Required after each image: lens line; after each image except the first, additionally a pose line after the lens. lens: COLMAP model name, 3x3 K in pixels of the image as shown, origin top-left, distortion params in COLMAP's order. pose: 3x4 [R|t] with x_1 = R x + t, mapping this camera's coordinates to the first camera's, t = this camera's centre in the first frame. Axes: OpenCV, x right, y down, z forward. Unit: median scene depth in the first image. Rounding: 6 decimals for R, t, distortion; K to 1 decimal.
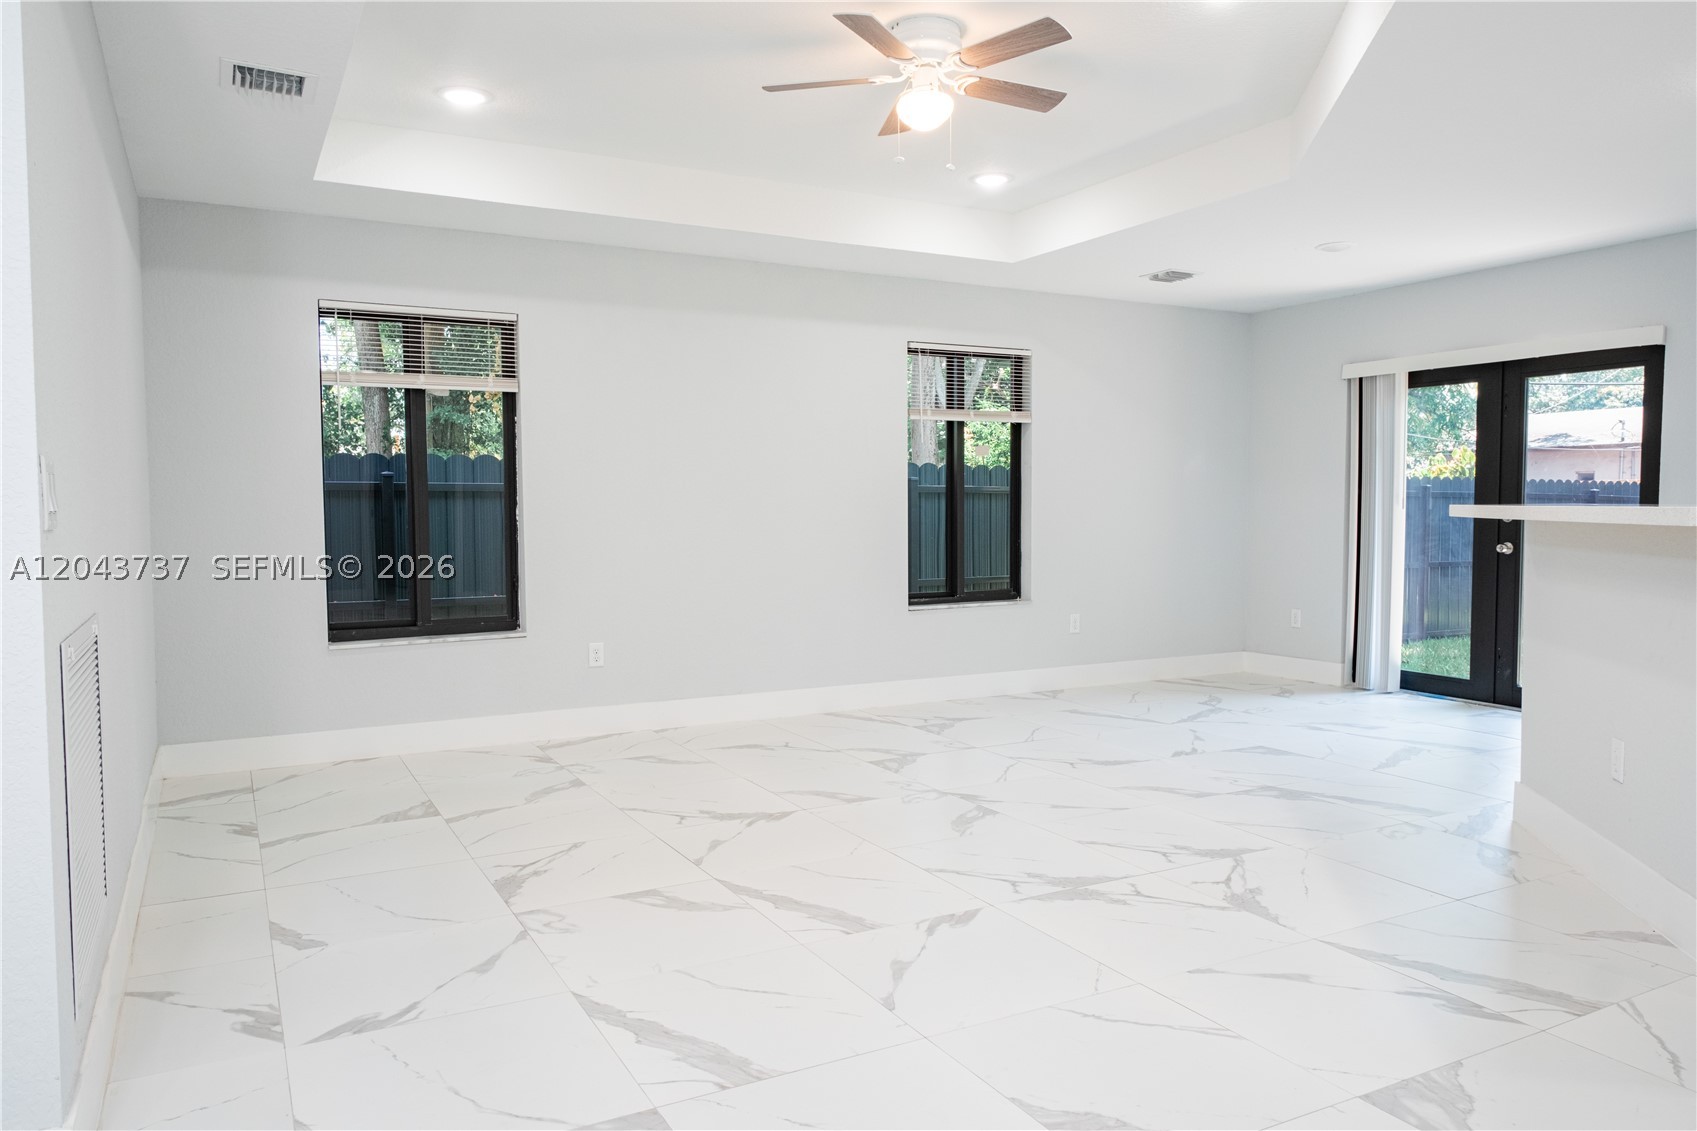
lens RADIAL K [[1170.8, 0, 849.2], [0, 1170.8, 563.7], [0, 0, 1]] dist [0.013496, -0.007182]
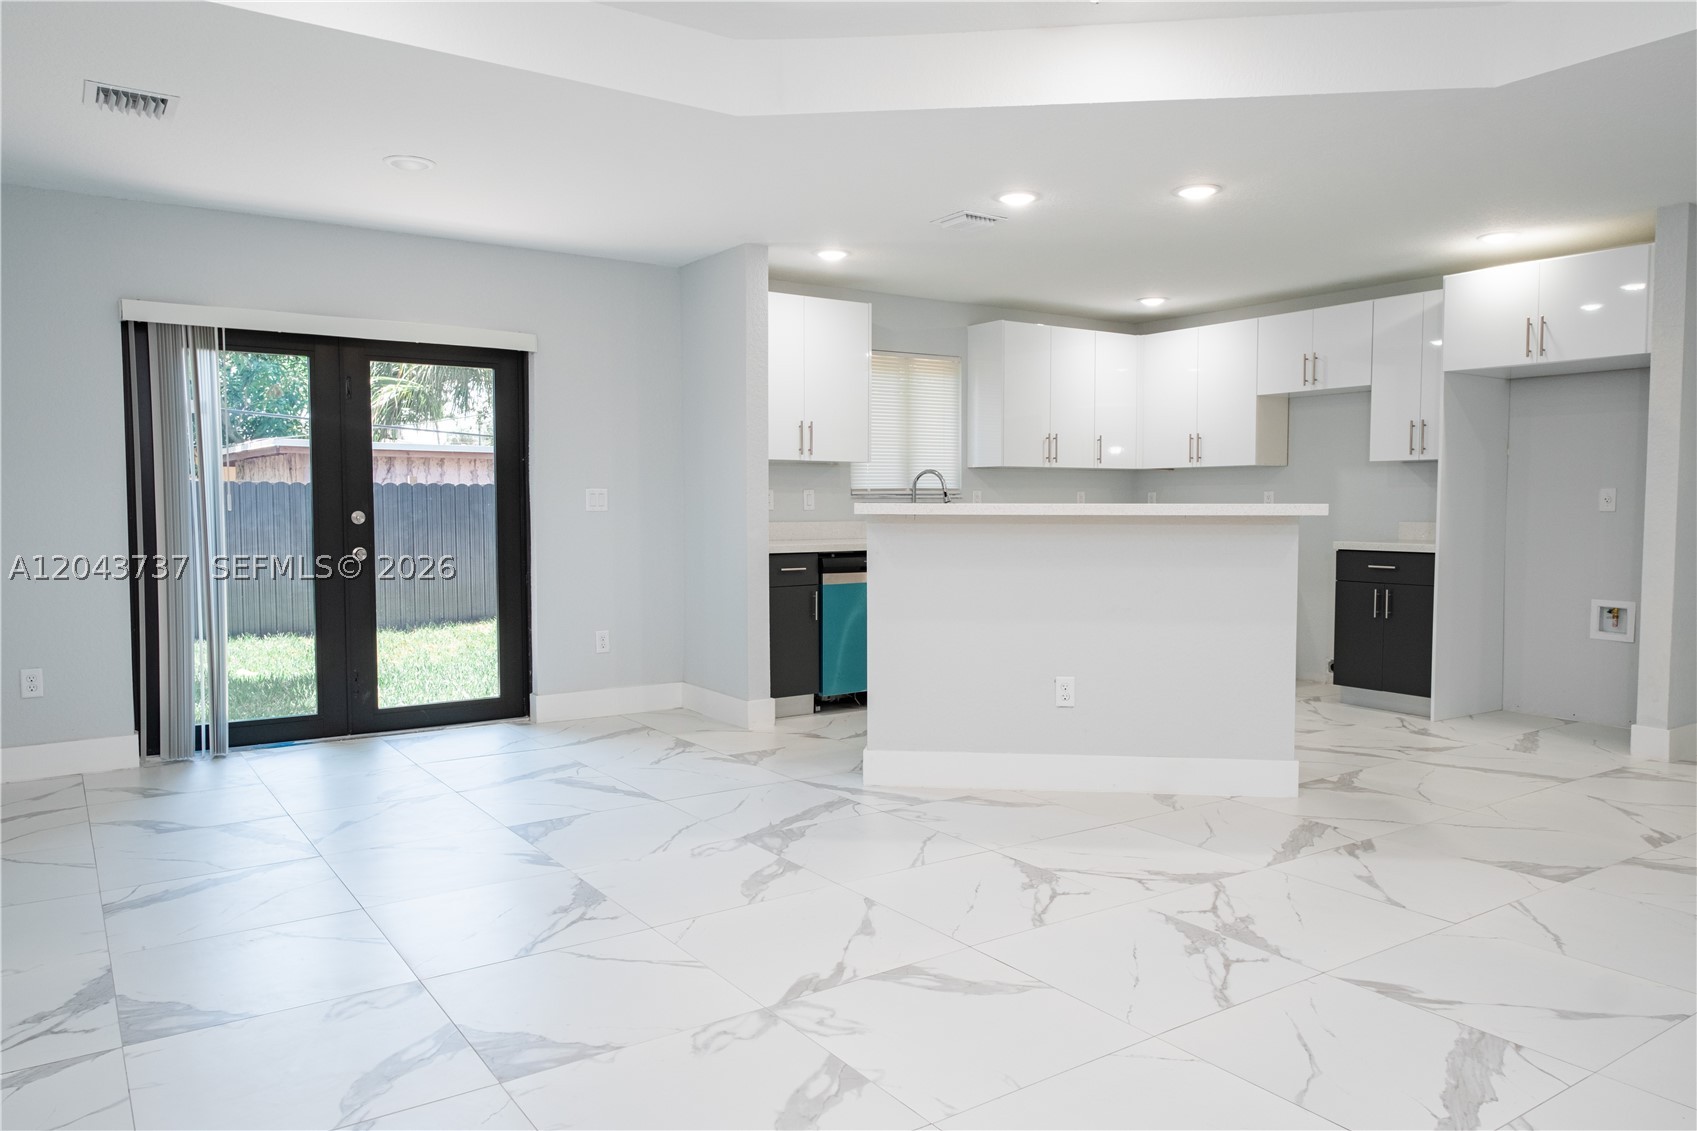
lens RADIAL K [[1170.8, 0, 857.7], [0, 1170.8, 575.1], [0, 0, 1]] dist [0.013496, -0.007182]
pose [[-0.106855, -0.060447, 0.992436, -0.388132], [0.050131, 0.996553, 0.066095, -0.040967], [-0.993010, 0.056815, -0.103456, 0.811306]]
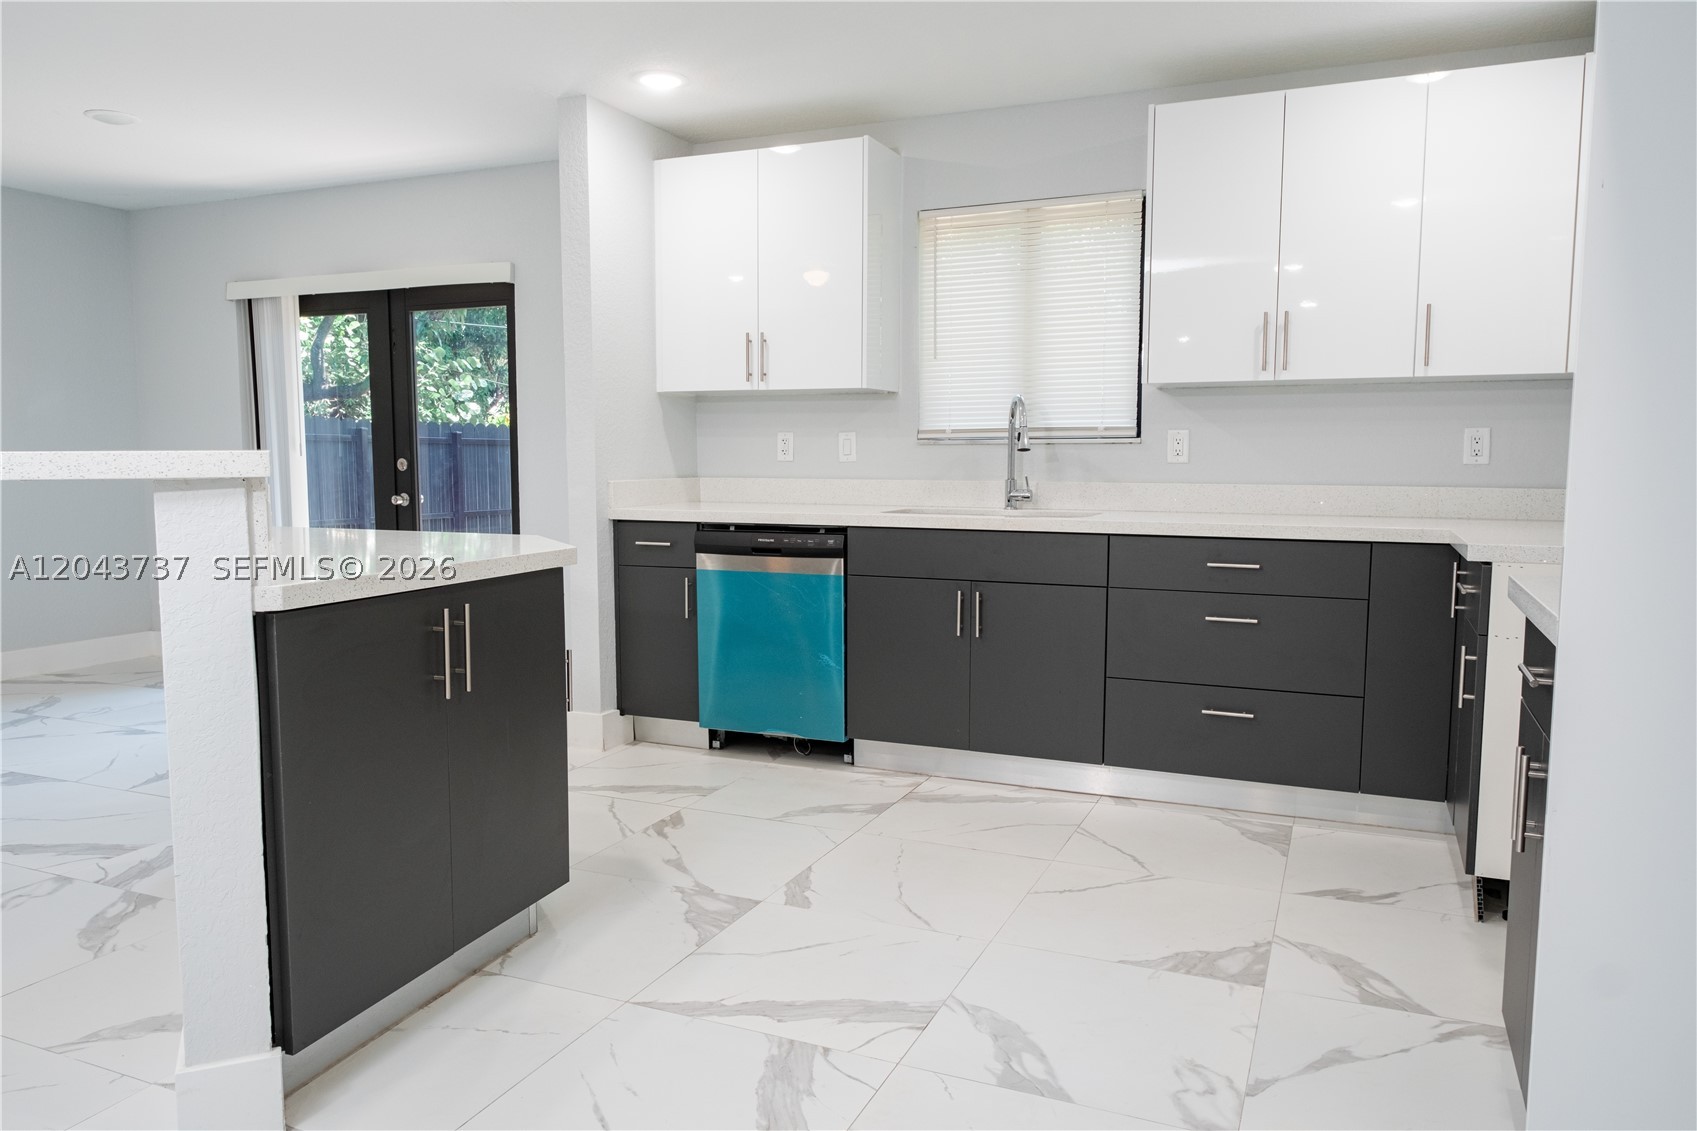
lens RADIAL K [[1170.8, 0, 857.6], [0, 1170.8, 572.1], [0, 0, 1]] dist [0.013496, -0.007182]
pose [[0.789721, -0.059764, 0.610549, 0.312718], [0.027647, 0.997699, 0.061901, -0.003816], [-0.612843, -0.032005, 0.789556, 0.073104]]
